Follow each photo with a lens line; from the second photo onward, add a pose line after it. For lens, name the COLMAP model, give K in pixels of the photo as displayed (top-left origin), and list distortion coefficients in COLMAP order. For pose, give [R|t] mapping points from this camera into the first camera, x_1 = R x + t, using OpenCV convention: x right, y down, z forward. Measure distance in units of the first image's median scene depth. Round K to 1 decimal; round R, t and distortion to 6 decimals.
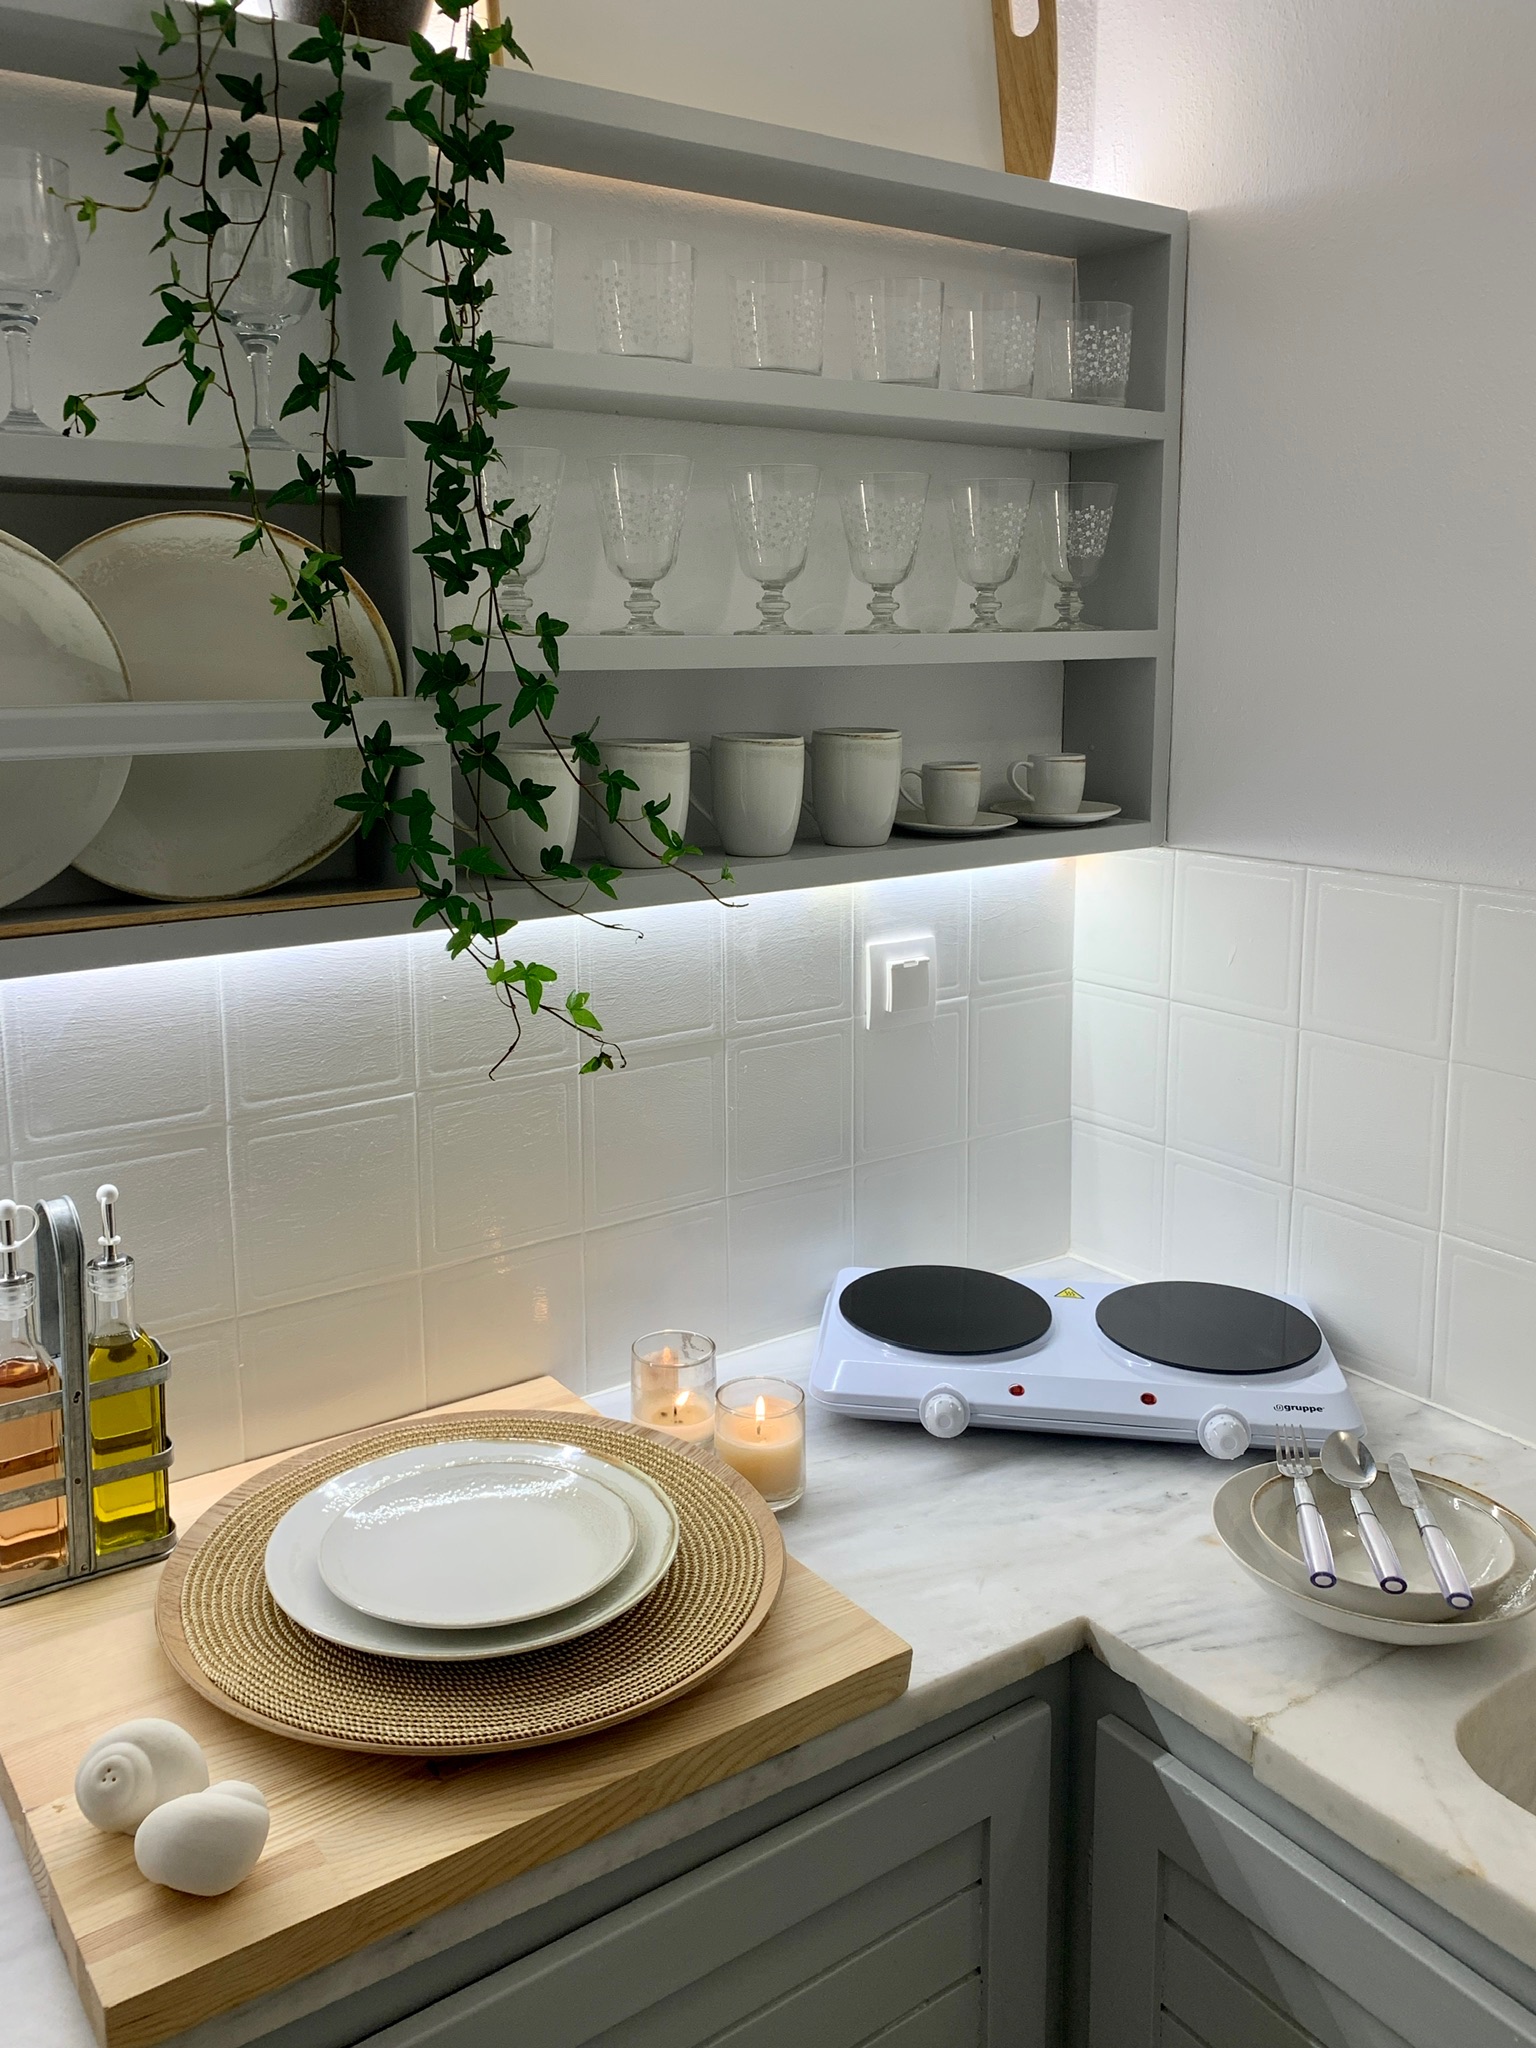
lens RADIAL K [[1760.1, 0, 769.0], [0, 1760.1, 944.0], [0, 0, 1]] dist [0.024650, -0.056742]
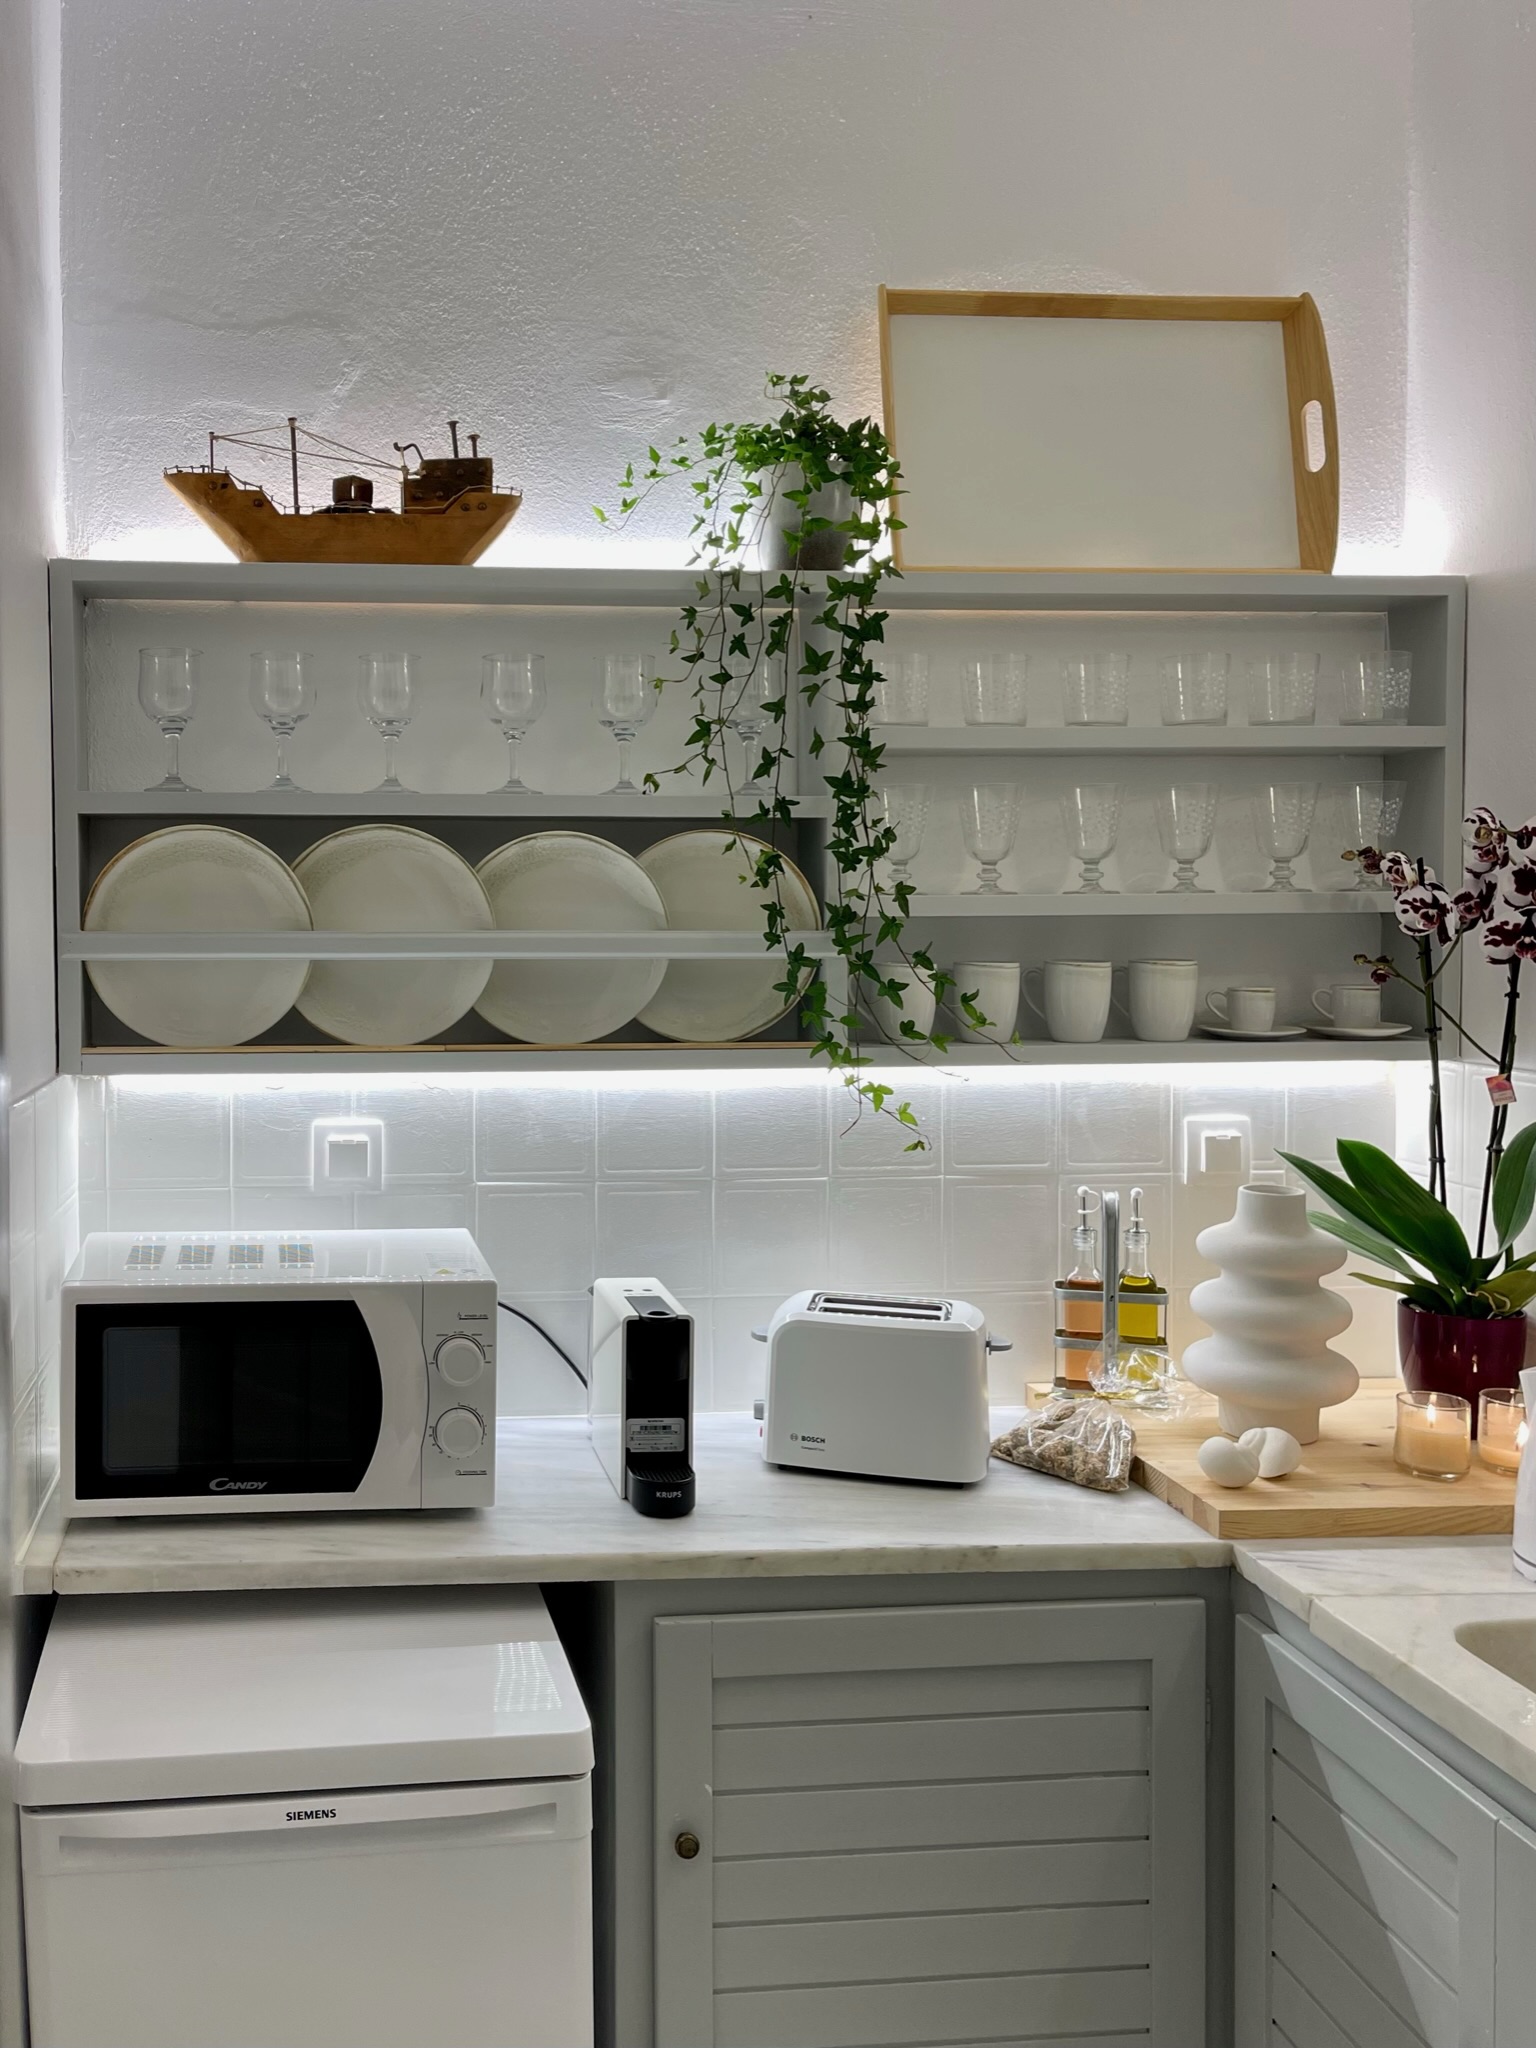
lens RADIAL K [[2269.6, 0, 768.0], [0, 2269.6, 1024.0], [0, 0, 1]] dist [0.010986, -0.010786]
pose [[0.935595, 0.017355, -0.352647, 0.541494], [-0.058683, 0.992543, -0.106844, 0.195103], [0.348163, 0.120657, 0.929637, -1.095149]]
